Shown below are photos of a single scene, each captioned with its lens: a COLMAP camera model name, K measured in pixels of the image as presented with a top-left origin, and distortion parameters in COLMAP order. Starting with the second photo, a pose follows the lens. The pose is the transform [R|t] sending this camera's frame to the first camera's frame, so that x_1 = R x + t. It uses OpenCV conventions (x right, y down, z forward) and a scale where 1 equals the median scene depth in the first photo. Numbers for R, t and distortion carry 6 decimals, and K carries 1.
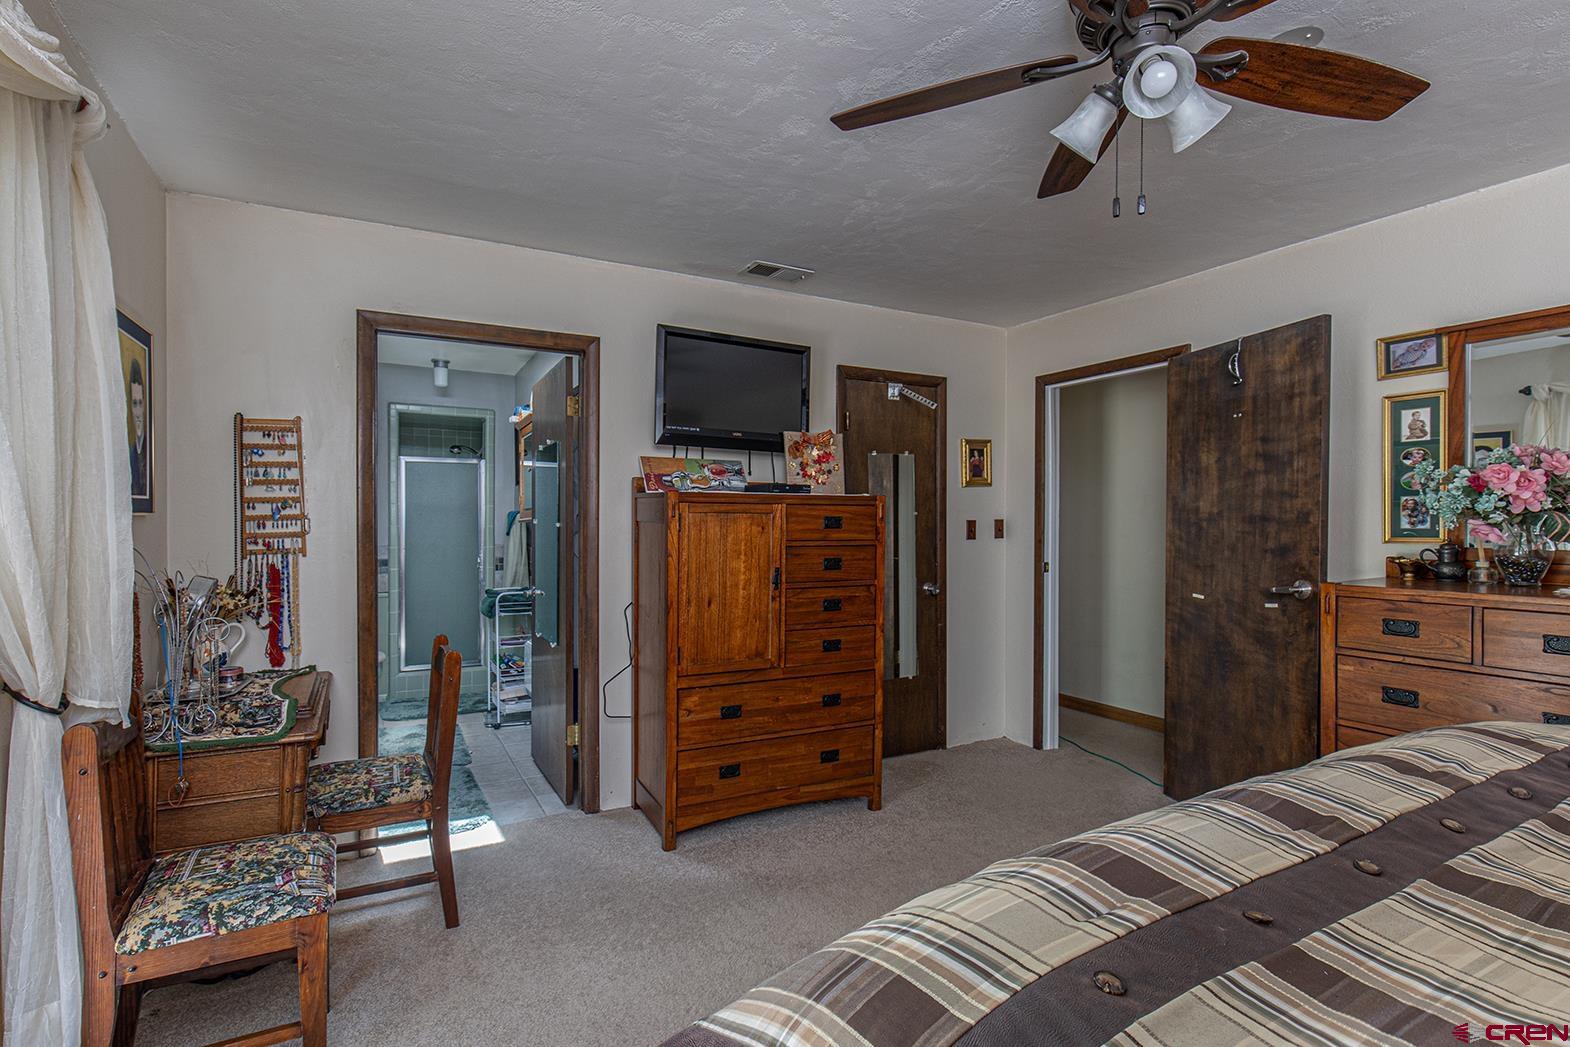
lens RADIAL K [[719.2, 0, 785.0], [0, 719.2, 523.5], [0, 0, 1]] dist [0.003680, -0.000049]
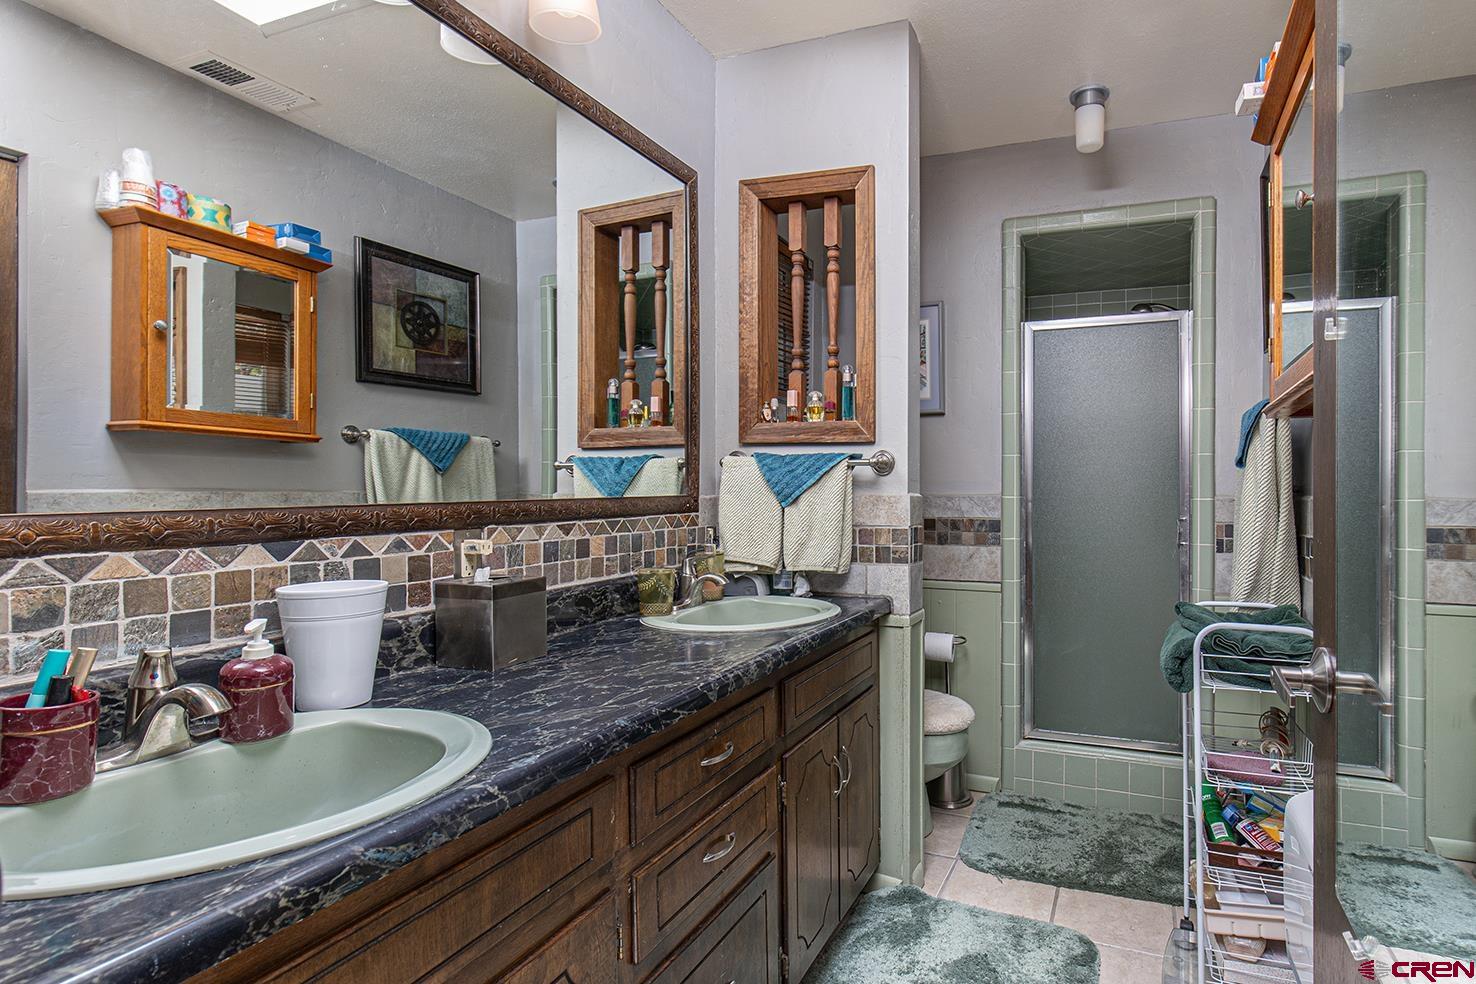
lens RADIAL K [[890.4, 0, 738.0], [0, 890.4, 492.0], [0, 0, 1]] dist [0.019522, -0.000257]
pose [[0.624893, 0.006356, -0.780684, -0.160421], [0.000158, 0.999966, 0.008268, 0.024507], [0.780710, -0.005290, 0.624871, 0.441221]]
